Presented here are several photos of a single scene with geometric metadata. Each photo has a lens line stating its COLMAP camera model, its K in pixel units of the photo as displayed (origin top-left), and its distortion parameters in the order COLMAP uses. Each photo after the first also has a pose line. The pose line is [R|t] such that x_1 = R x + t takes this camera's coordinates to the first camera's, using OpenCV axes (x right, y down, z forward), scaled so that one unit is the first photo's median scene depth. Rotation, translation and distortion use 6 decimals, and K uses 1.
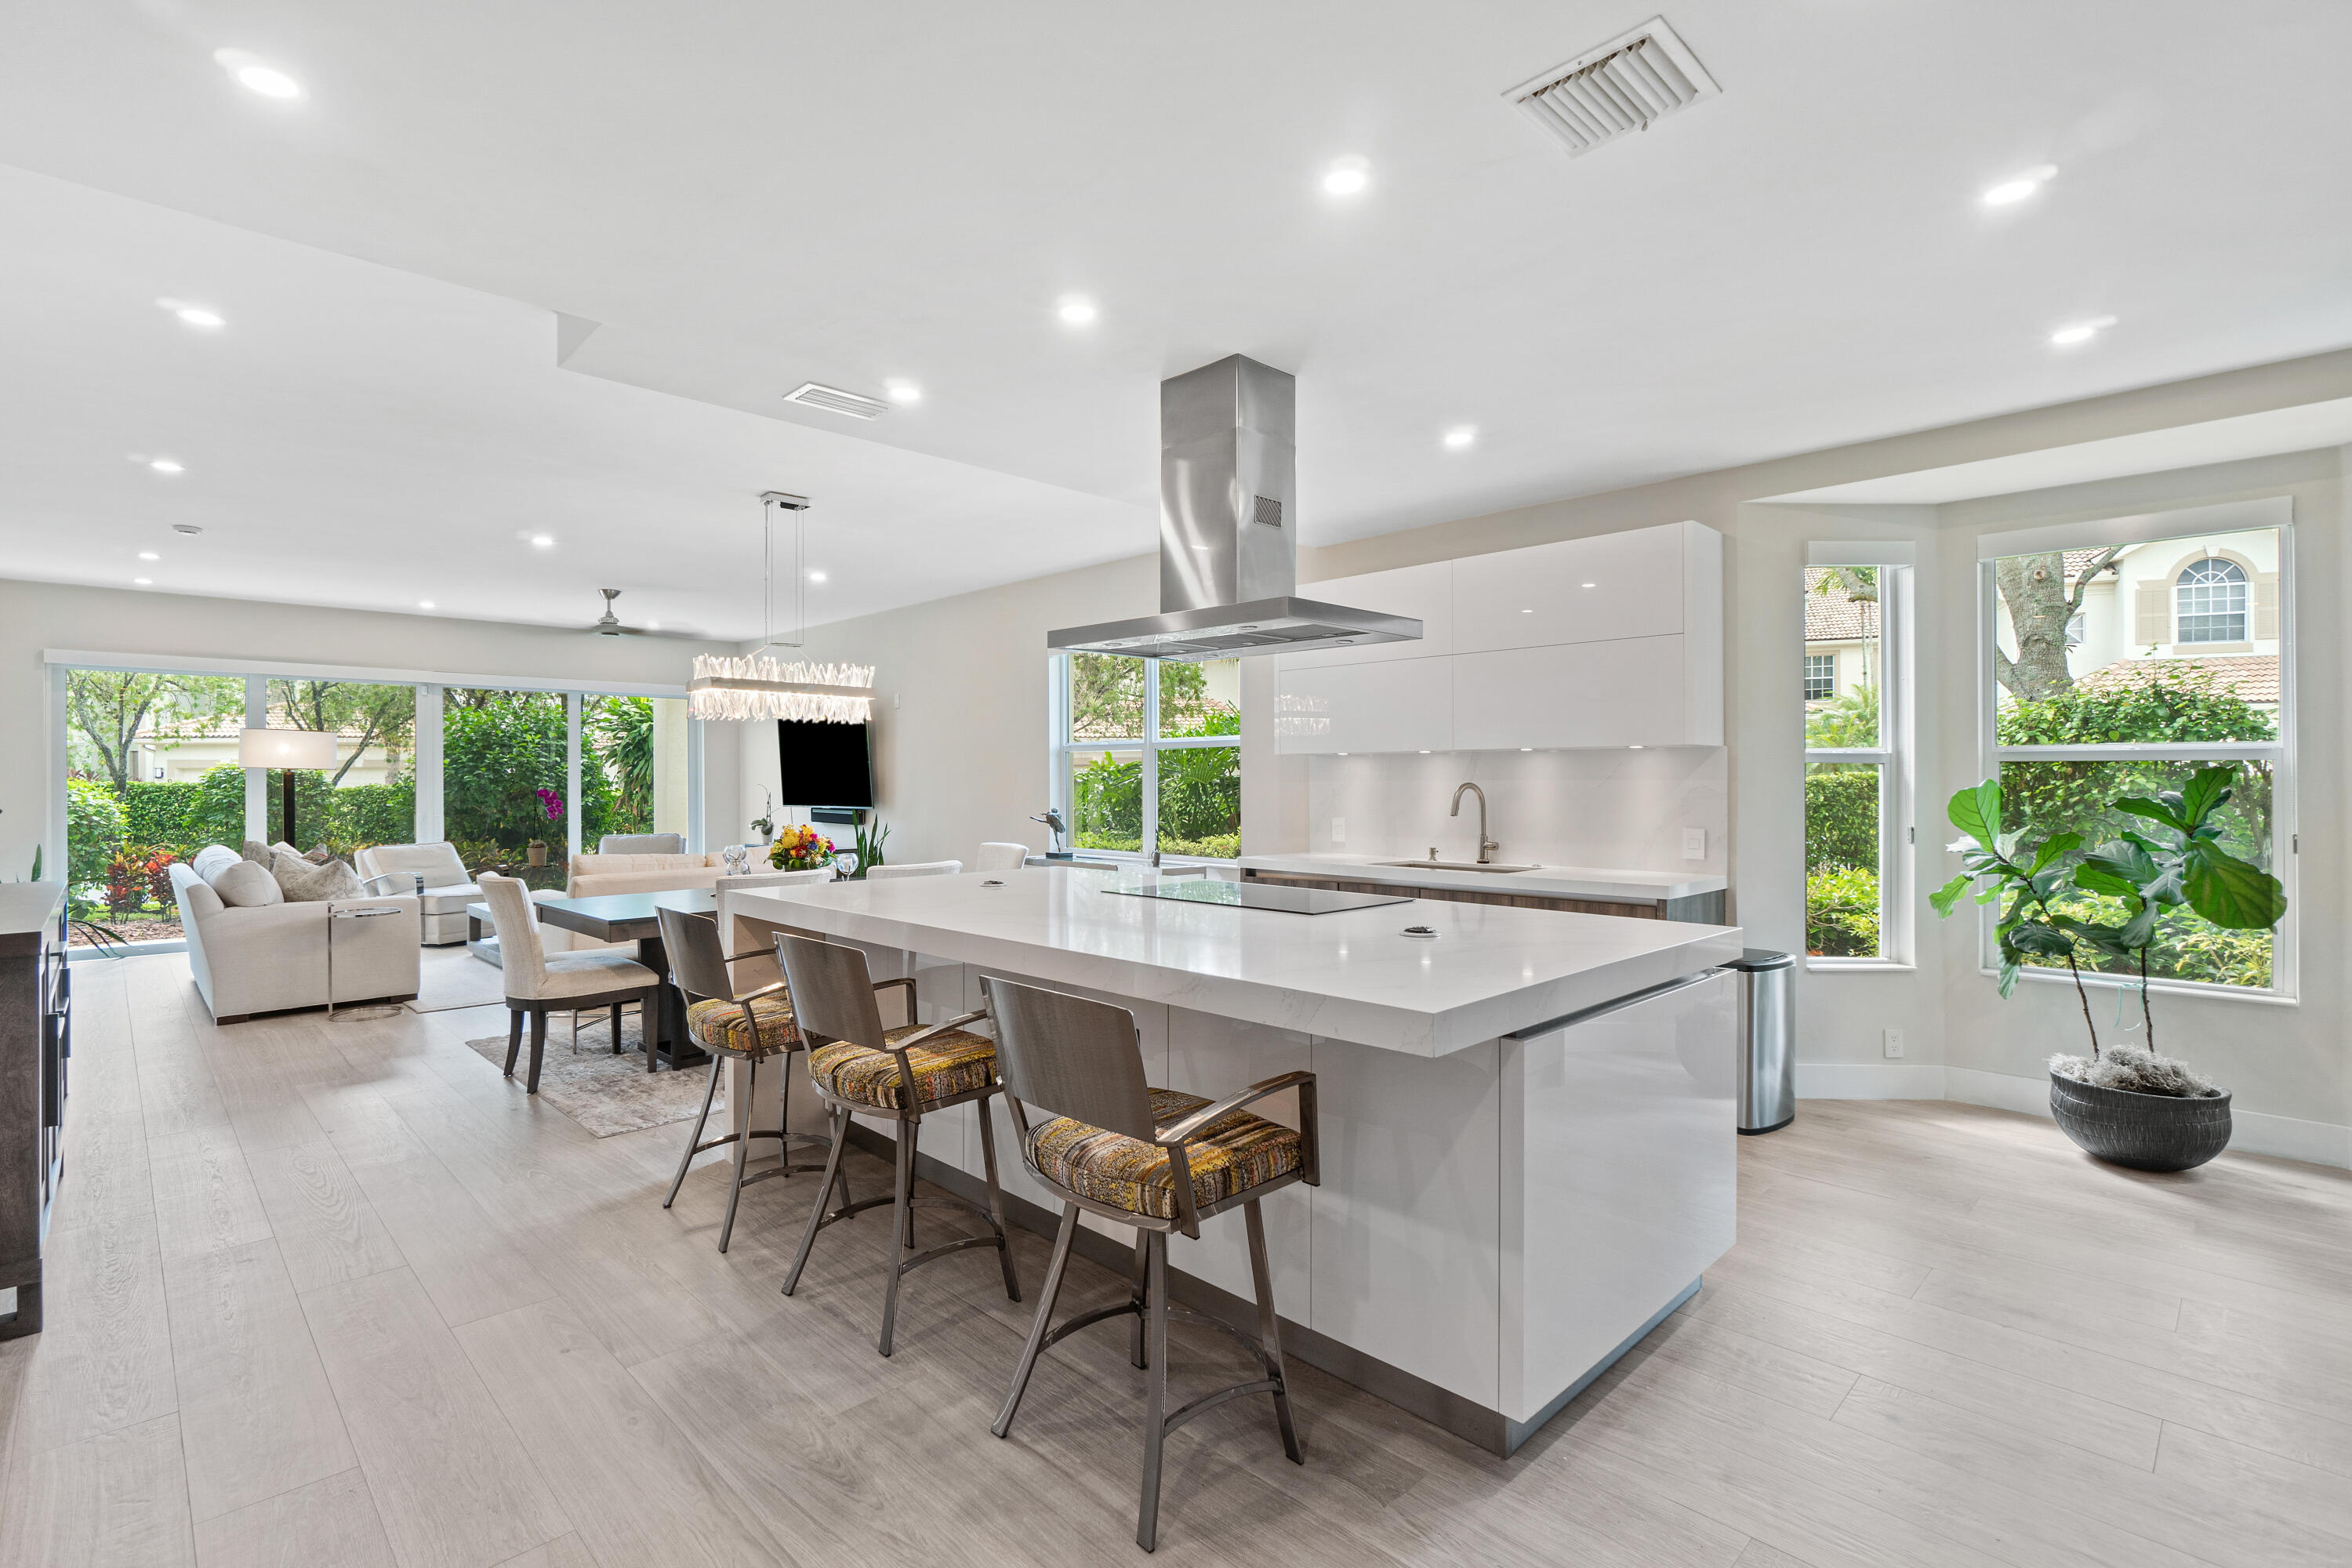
lens RADIAL K [[1100.3, 0, 1173.5], [0, 1100.3, 790.5], [0, 0, 1]] dist [-0.002248, 0.000146]
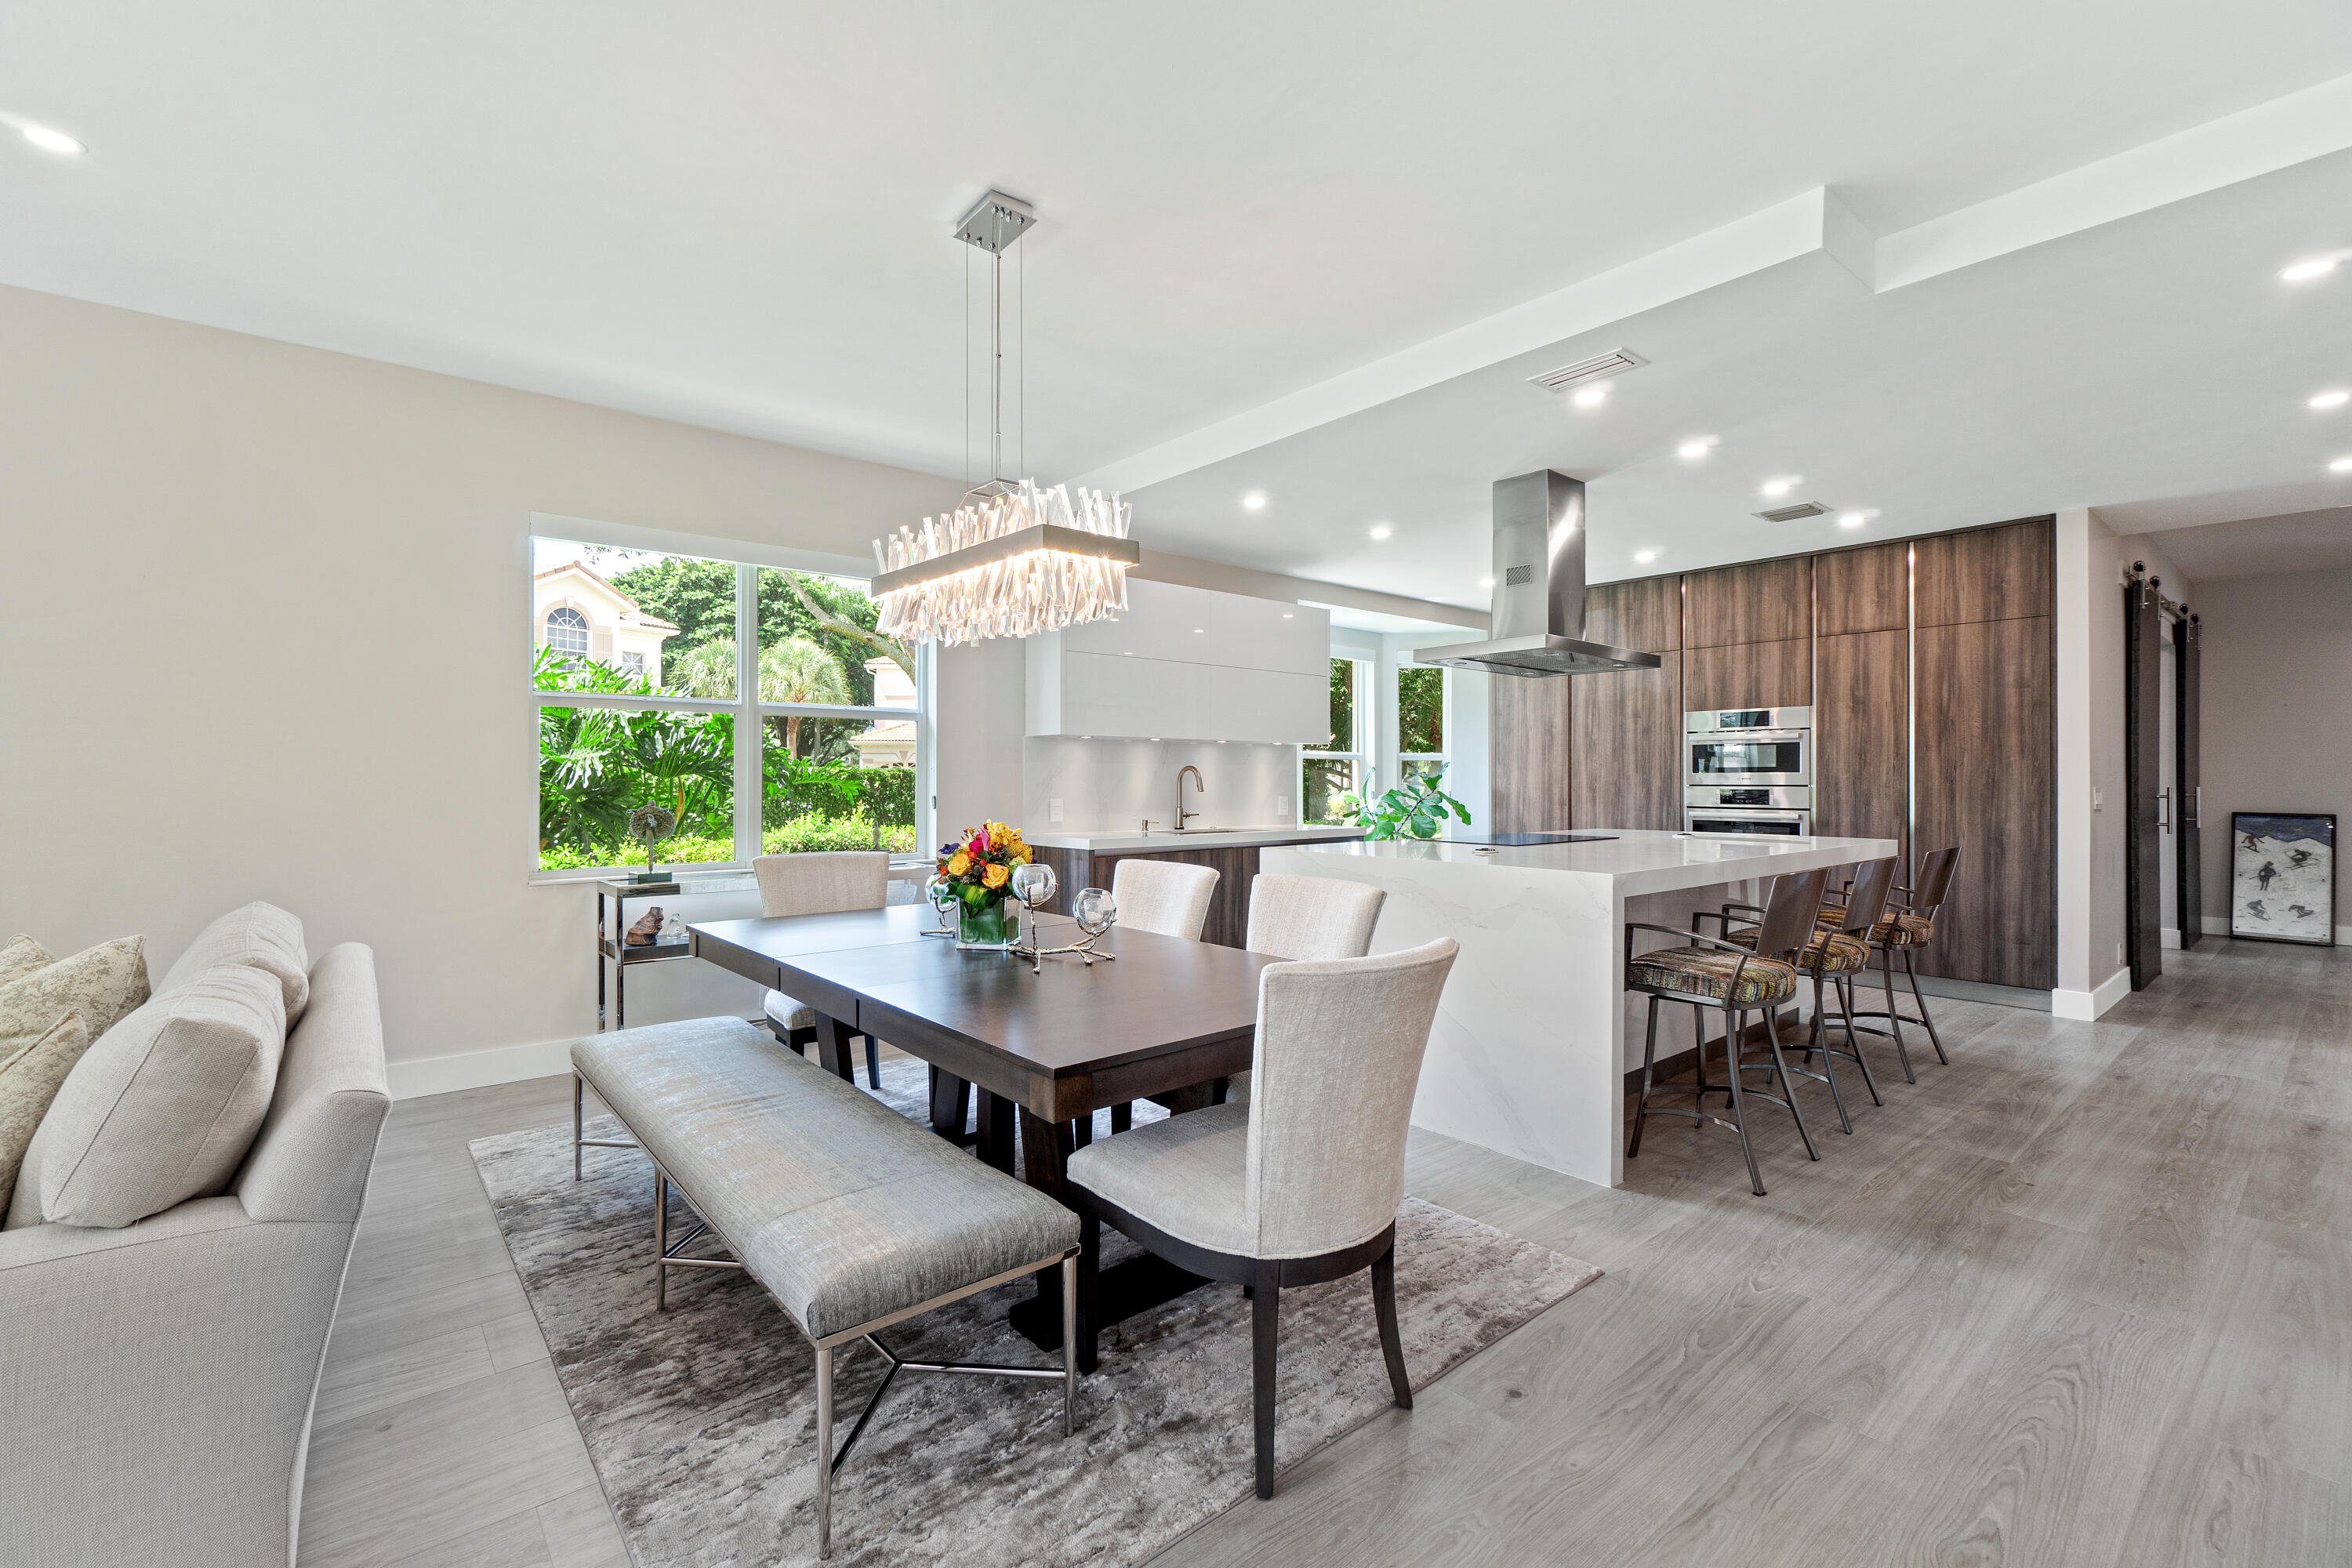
lens RADIAL K [[1016.9, 0, 1169.2], [0, 1016.9, 774.5], [0, 0, 1]] dist [-0.000575, -0.000148]
pose [[0.082013, 0.004231, 0.996622, -1.401202], [0.015333, 0.999867, -0.005507, 0.014780], [-0.996513, 0.015733, 0.081937, 1.457371]]
